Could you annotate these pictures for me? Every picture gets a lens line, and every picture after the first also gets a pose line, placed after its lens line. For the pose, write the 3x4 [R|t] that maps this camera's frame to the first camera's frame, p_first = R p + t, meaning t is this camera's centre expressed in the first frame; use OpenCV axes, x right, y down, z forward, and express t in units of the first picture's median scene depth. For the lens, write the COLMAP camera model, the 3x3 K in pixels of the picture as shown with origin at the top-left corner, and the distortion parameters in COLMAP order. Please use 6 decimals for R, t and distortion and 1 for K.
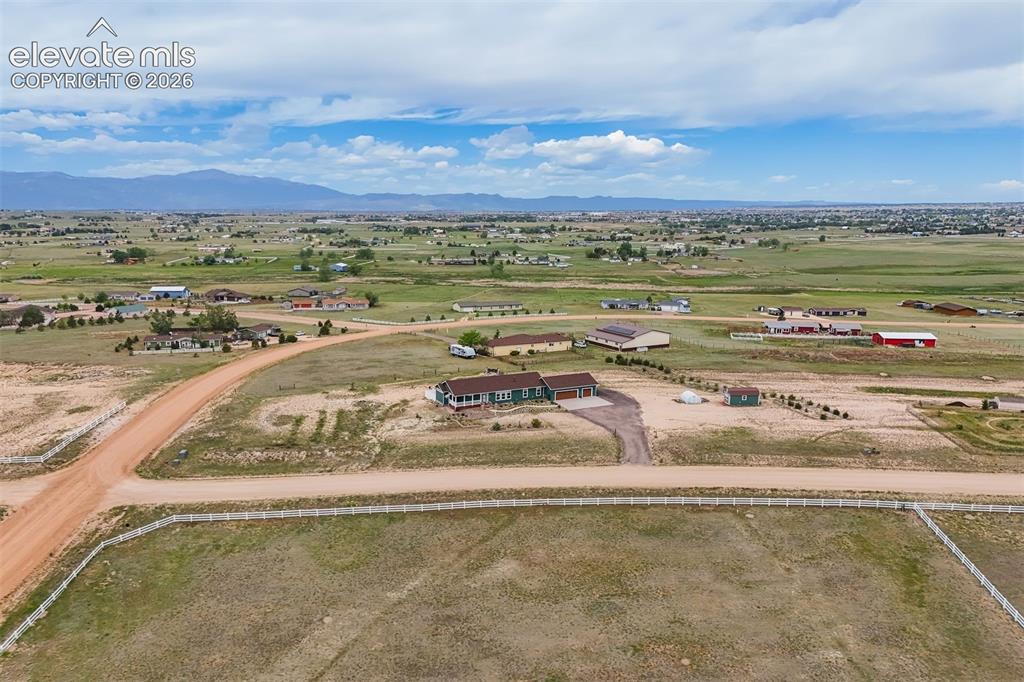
lens RADIAL K [[752.5, 0, 509.4], [0, 752.5, 336.7], [0, 0, 1]] dist [0.061456, -0.042678]
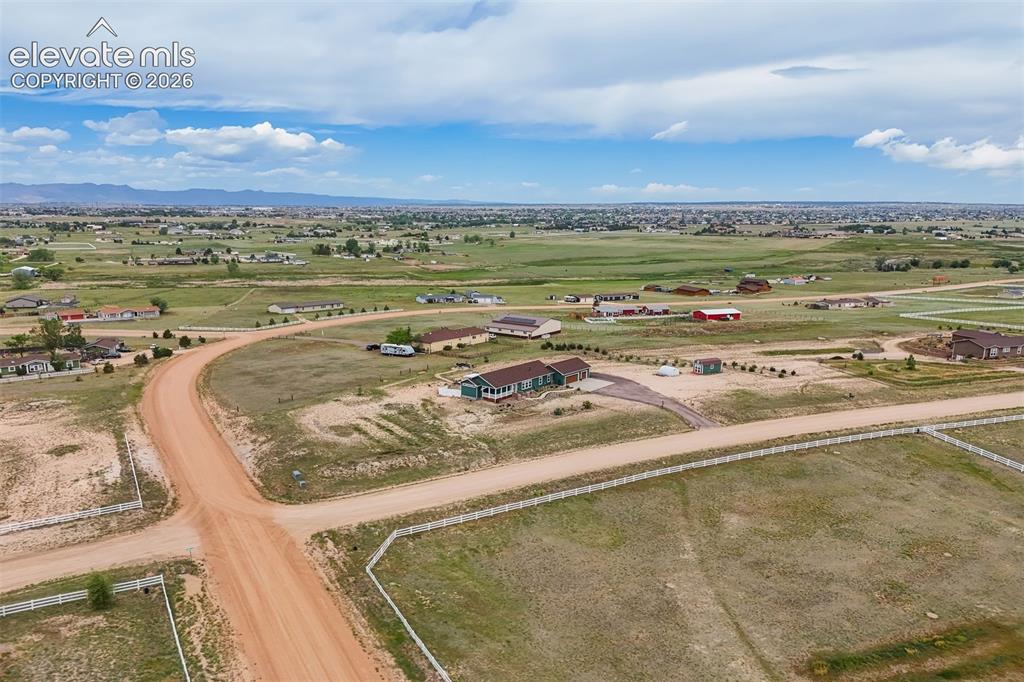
lens RADIAL K [[752.5, 0, 508.2], [0, 752.5, 343.0], [0, 0, 1]] dist [0.061456, -0.042678]
pose [[0.903462, -0.069799, 0.422947, -0.214107], [0.064446, 0.997557, 0.026964, -0.004233], [-0.423796, 0.002896, 0.905753, 0.028123]]
